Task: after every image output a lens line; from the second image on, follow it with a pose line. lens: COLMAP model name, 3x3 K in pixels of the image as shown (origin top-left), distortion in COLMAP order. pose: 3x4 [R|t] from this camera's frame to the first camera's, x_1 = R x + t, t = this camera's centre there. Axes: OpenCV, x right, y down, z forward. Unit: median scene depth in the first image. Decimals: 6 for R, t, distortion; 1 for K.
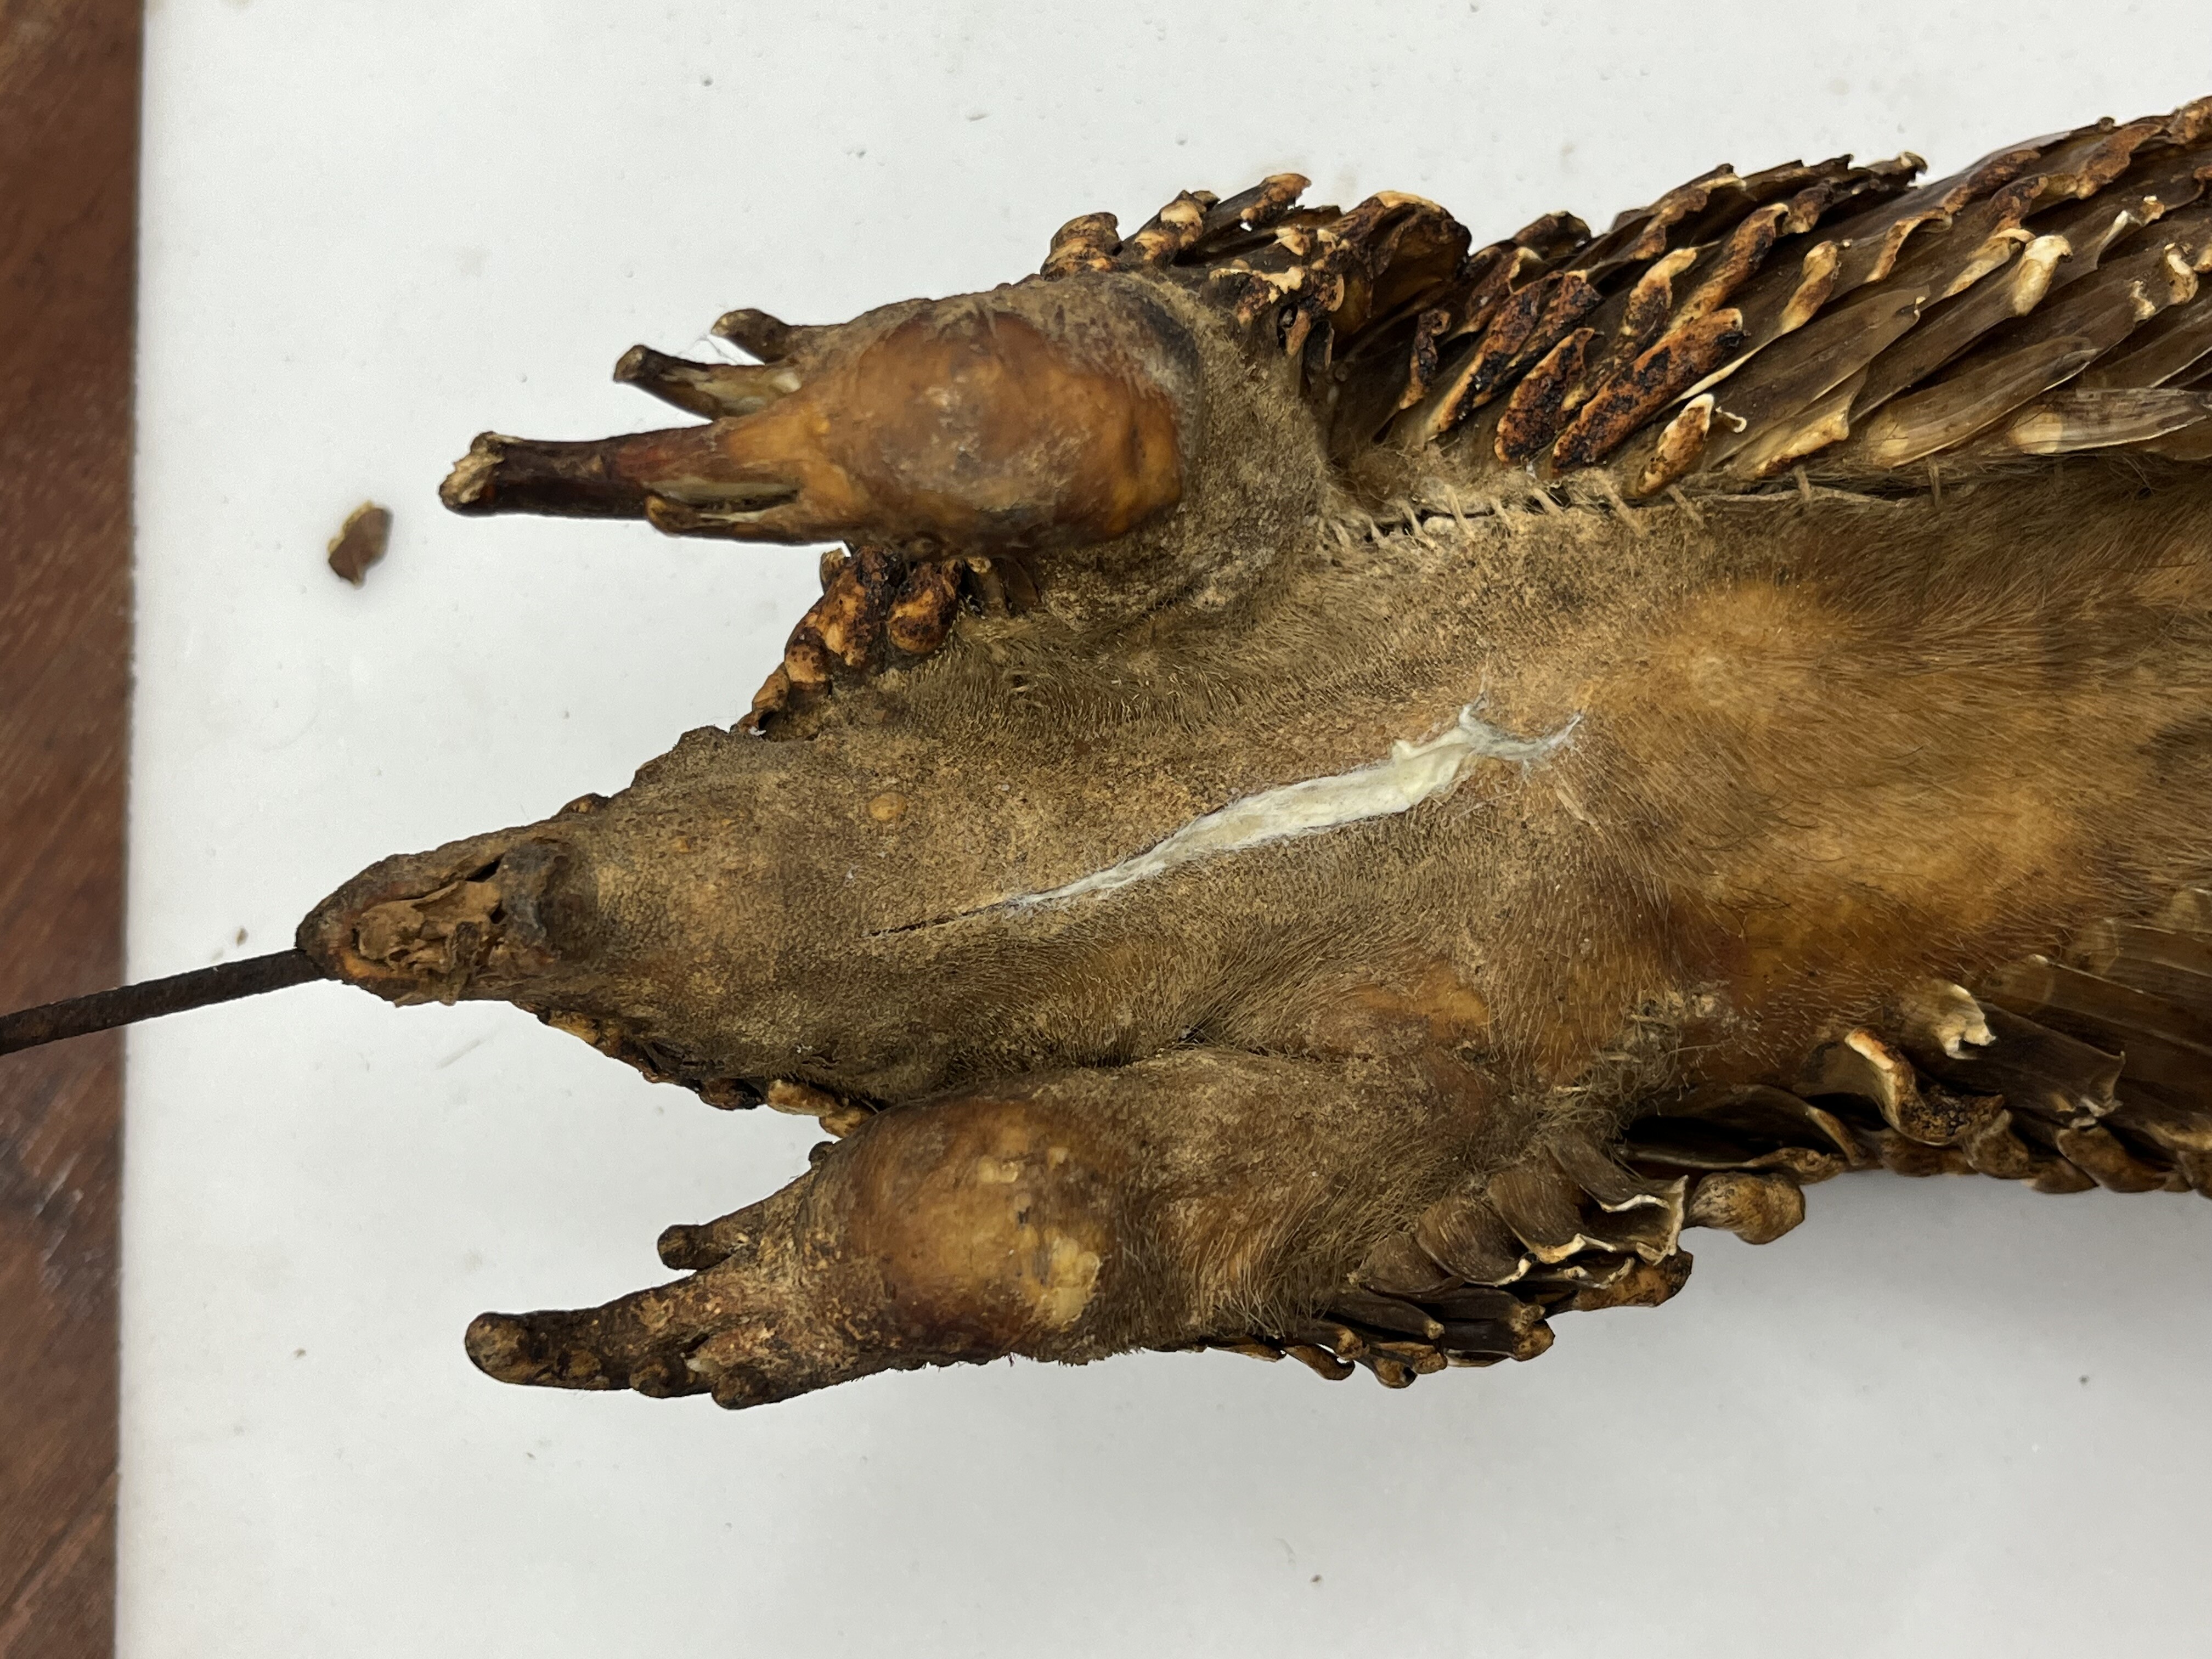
lens RADIAL K [[2741.2, 0, 1110.2], [0, 2741.2, 828.4], [0, 0, 1]] dist [0.024092, 0.000000]
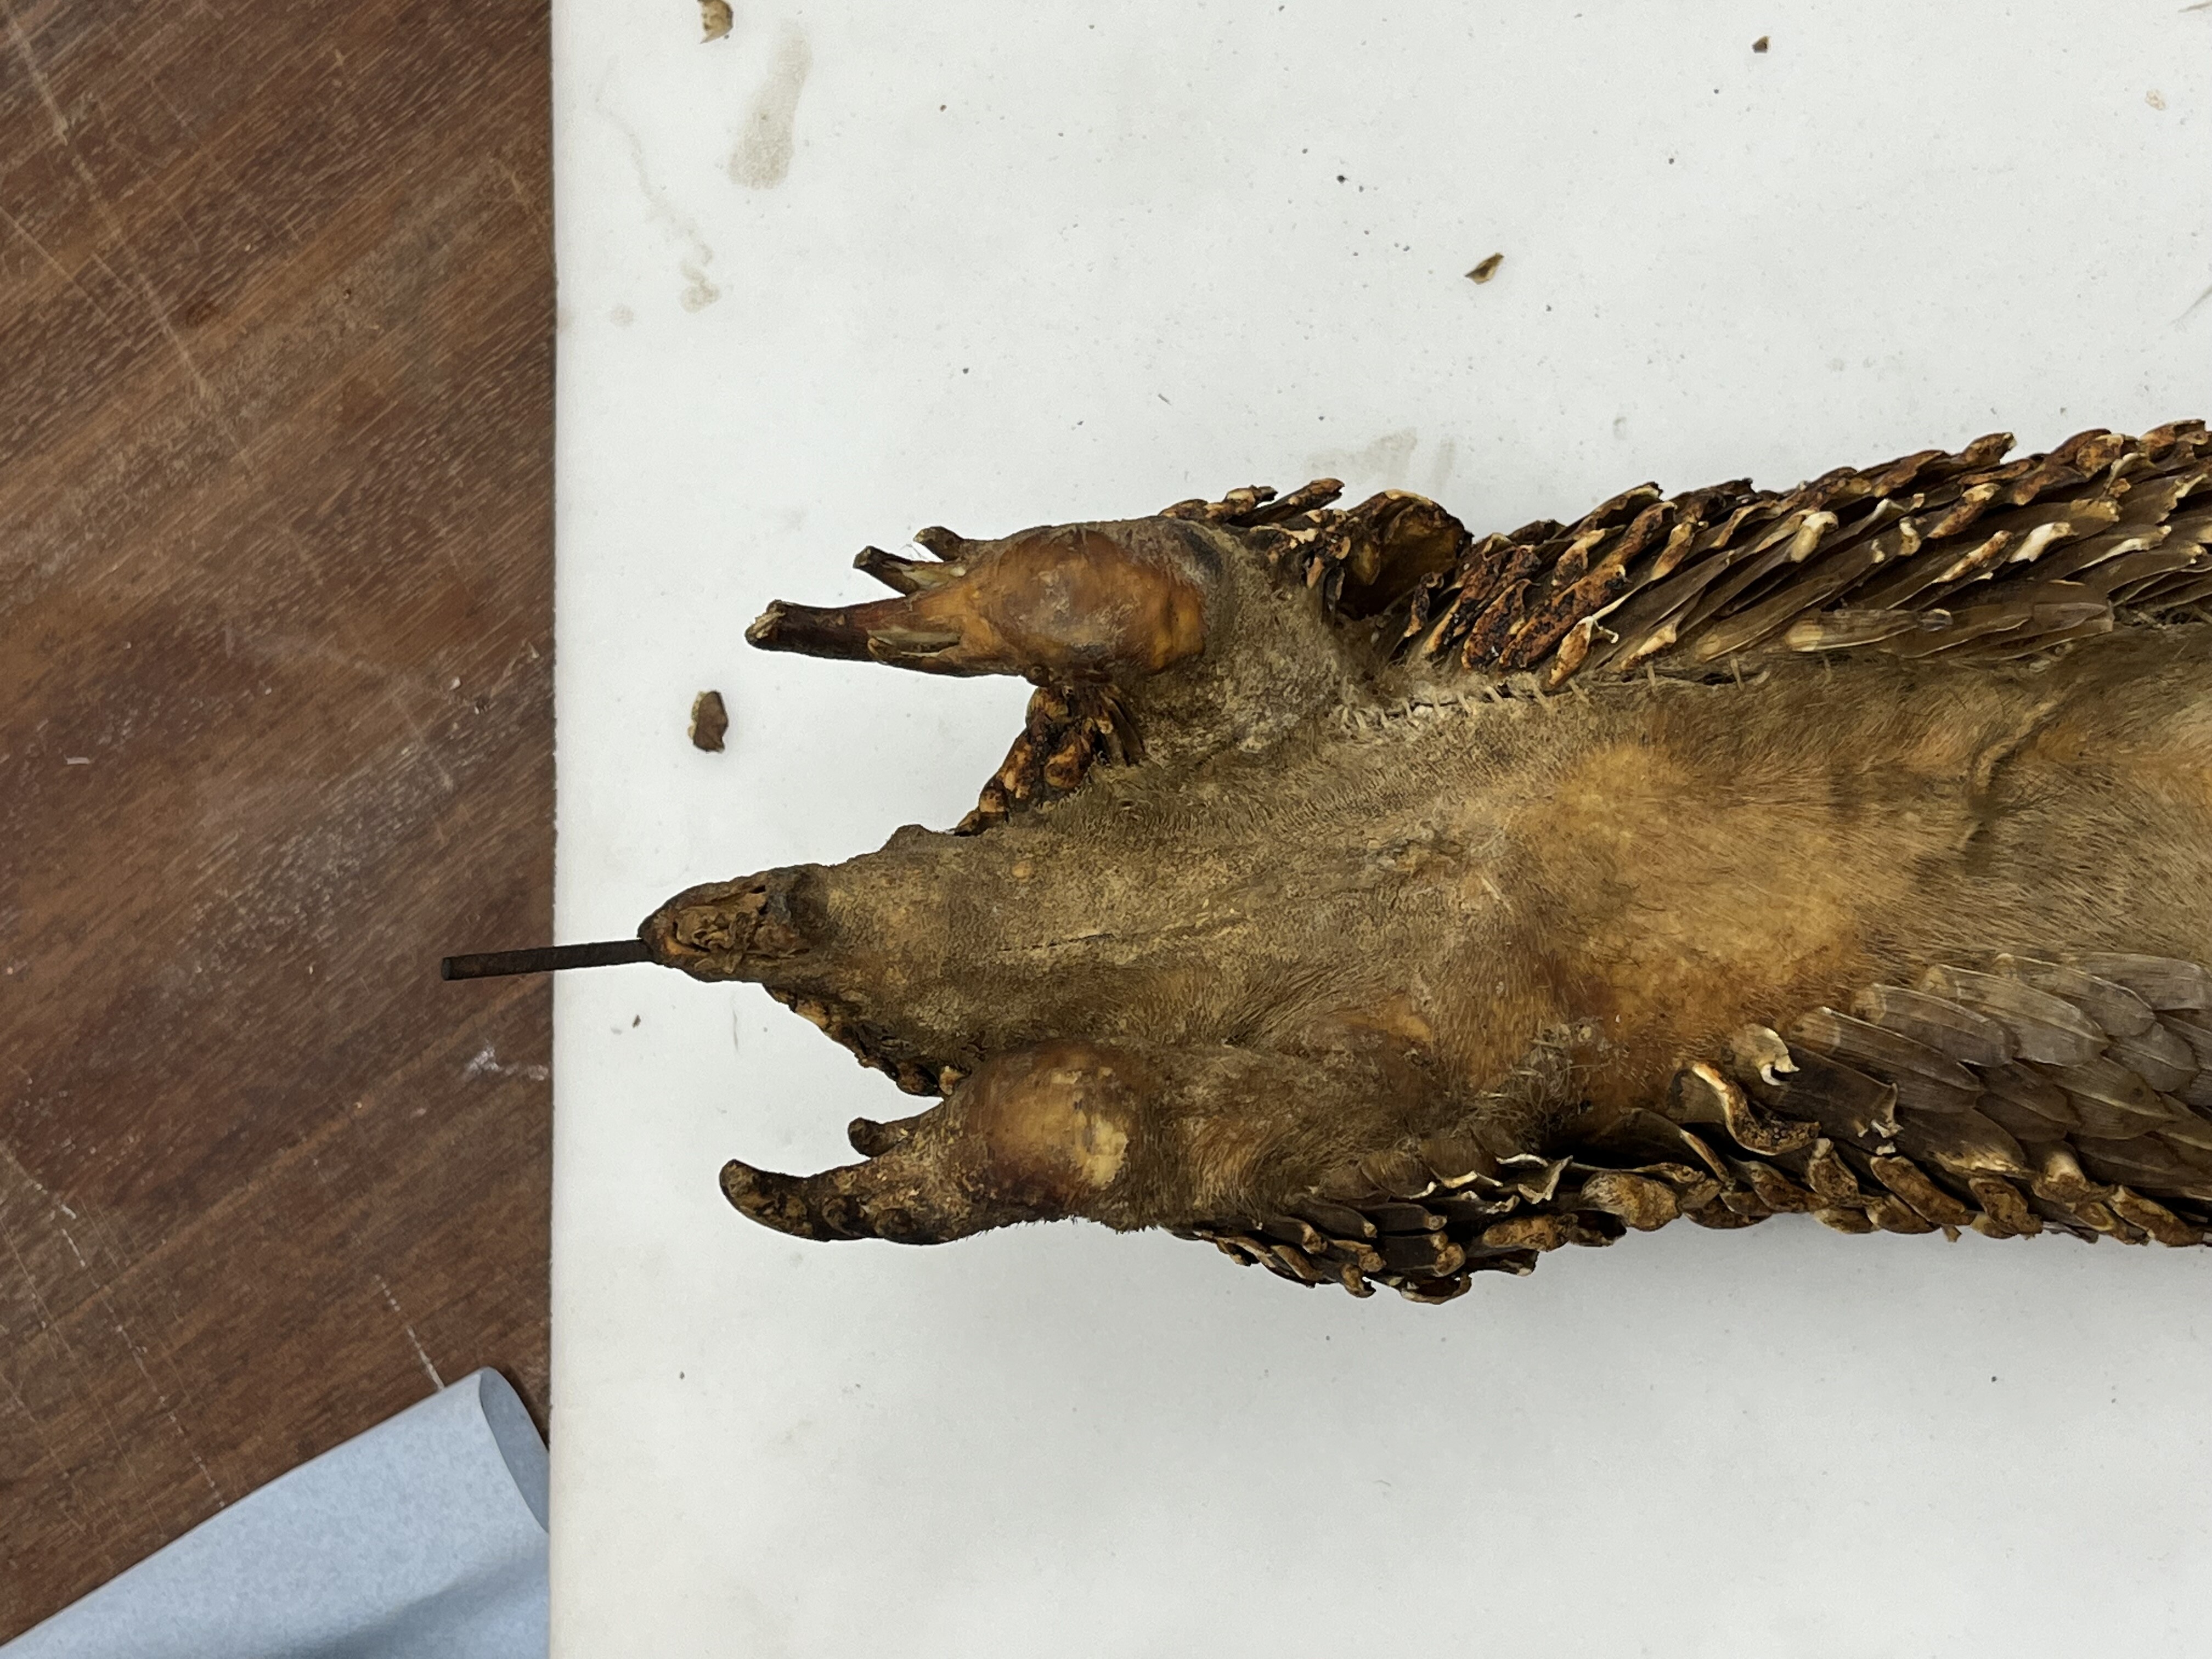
lens RADIAL K [[3233.5, 0, 1109.6], [0, 3233.5, 826.2], [0, 0, 1]] dist [0.109566, 0.000000]
pose [[0.985916, 0.025819, -0.165238, 0.253771], [-0.059045, 0.978124, -0.199465, 0.315661], [0.156474, 0.206413, 0.965873, -0.700702]]
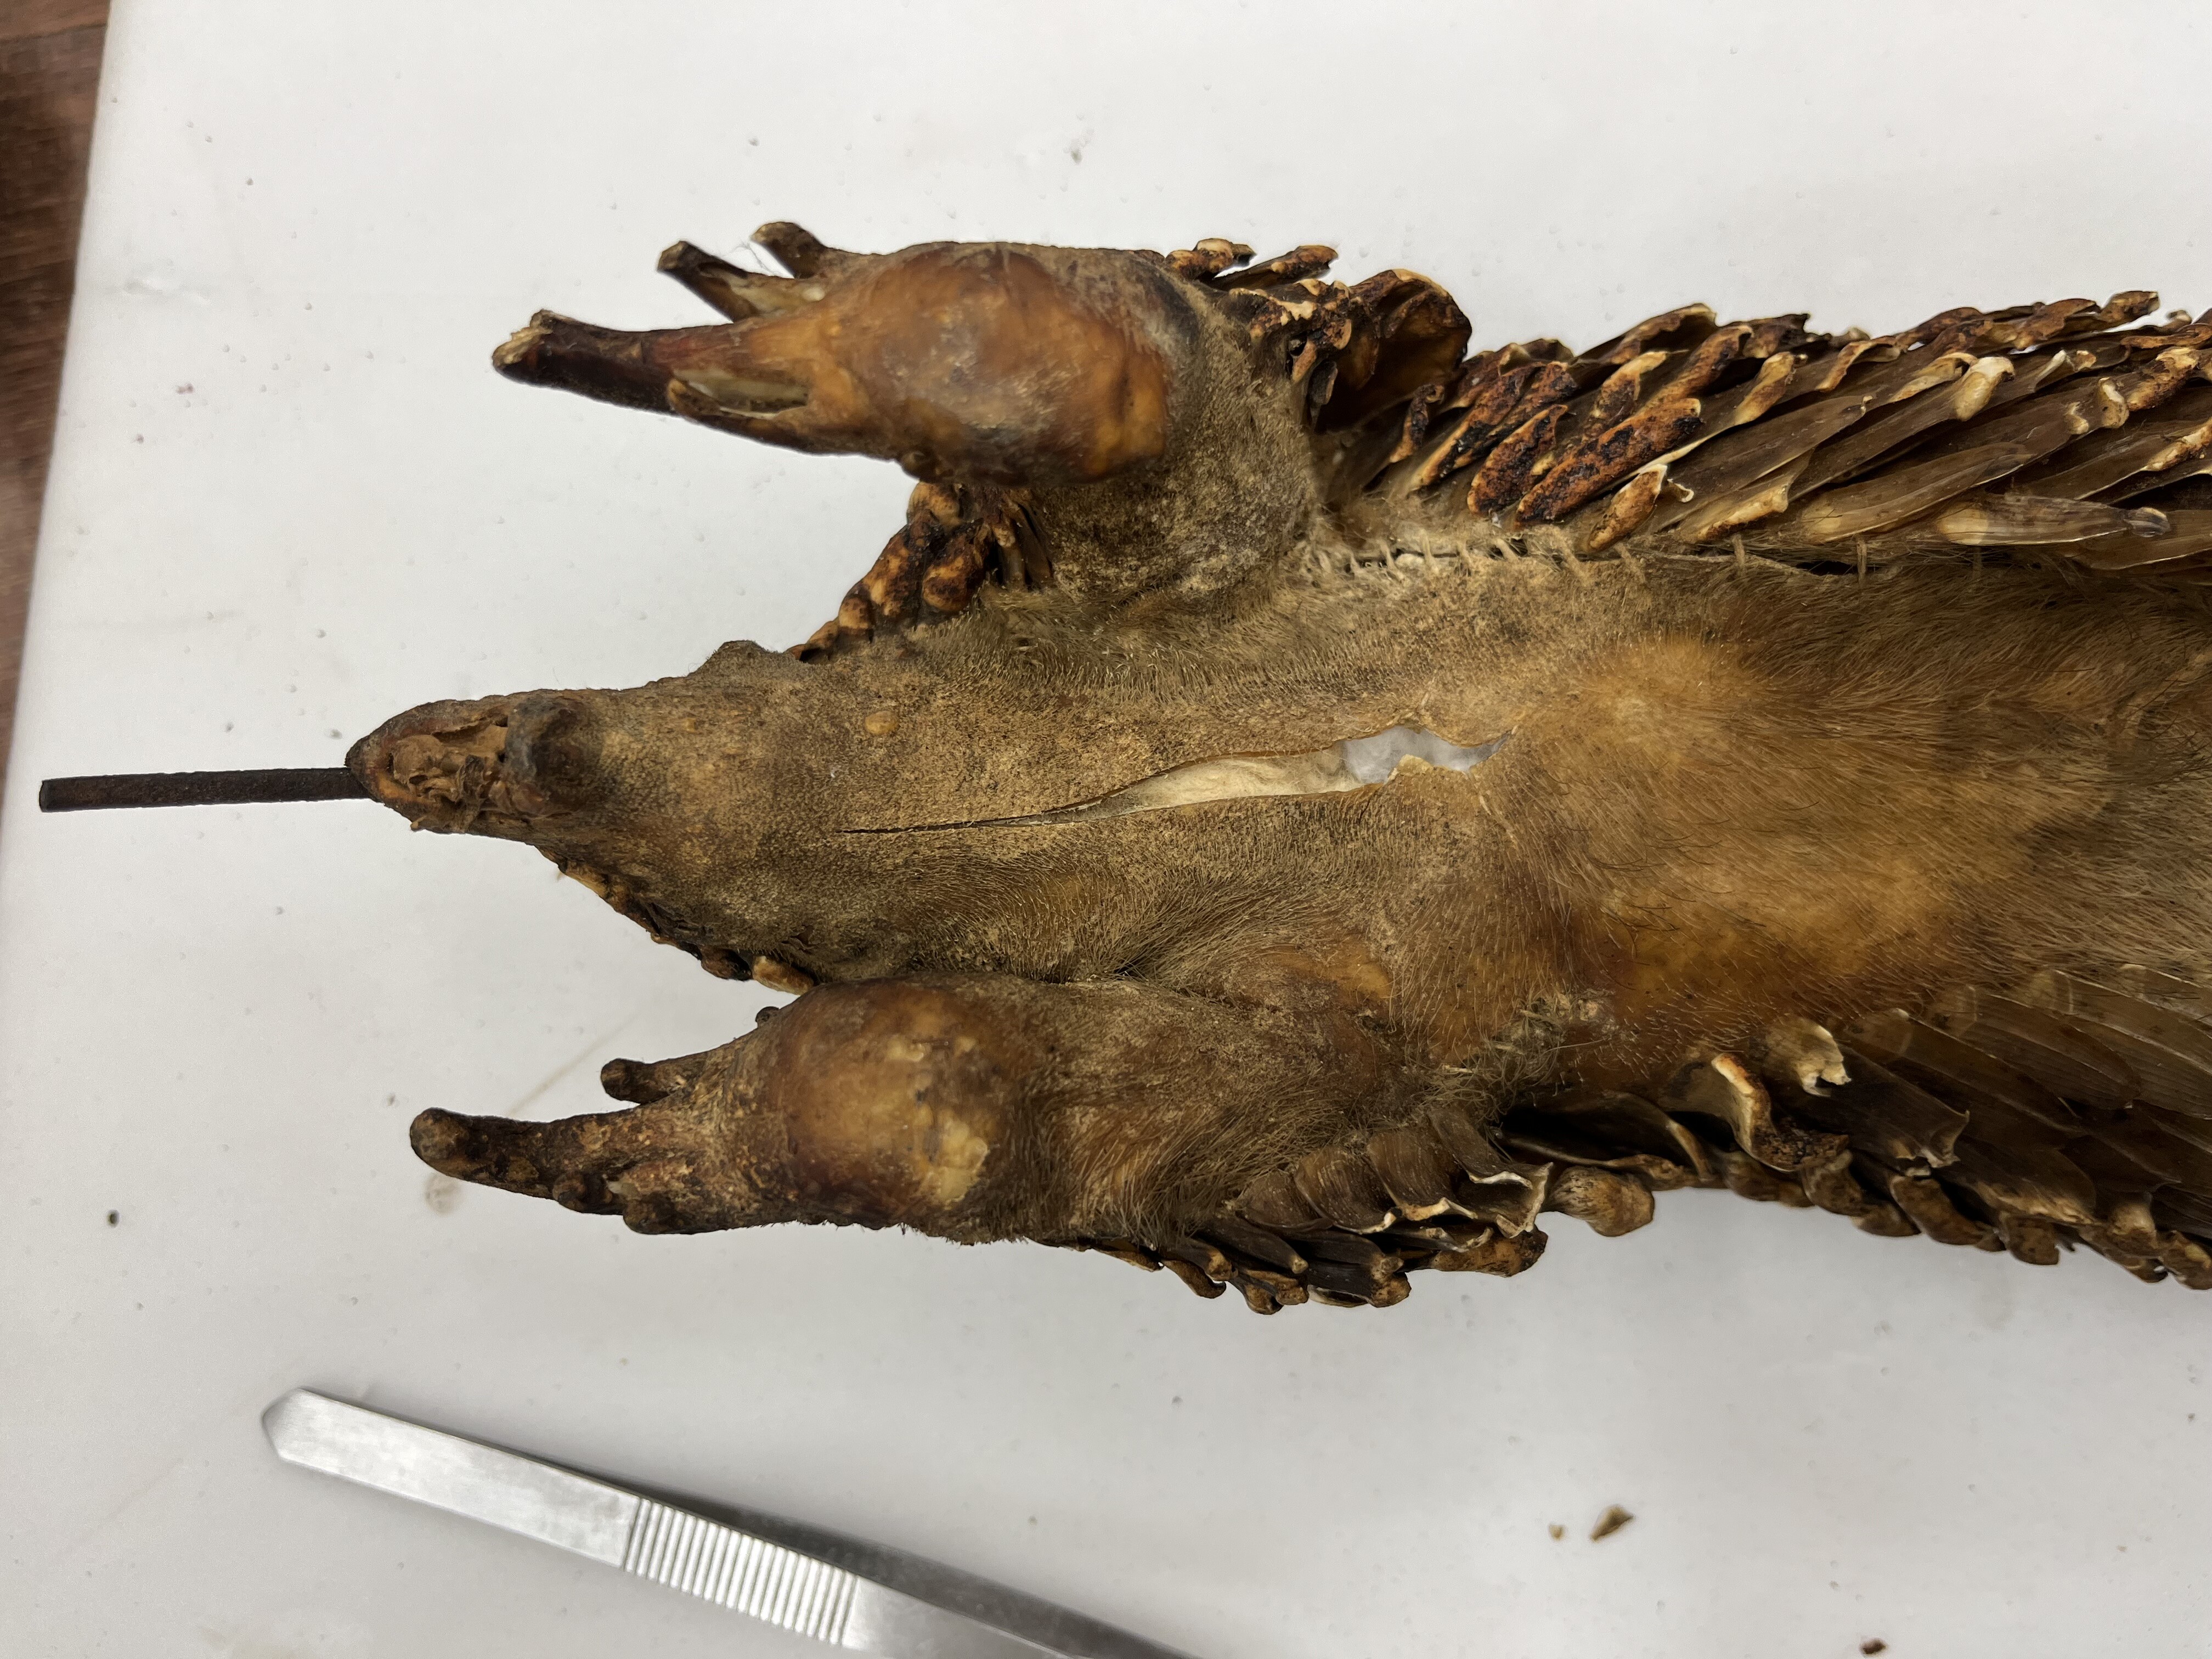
lens RADIAL K [[1747.1, 0, 1106.4], [0, 1747.1, 823.3], [0, 0, 1]] dist [-0.012712, 0.009173]
pose [[0.987324, 0.141170, -0.072539, 0.066912], [-0.145130, 0.988016, -0.052552, 0.056263], [0.064251, 0.062414, 0.995980, 0.290929]]
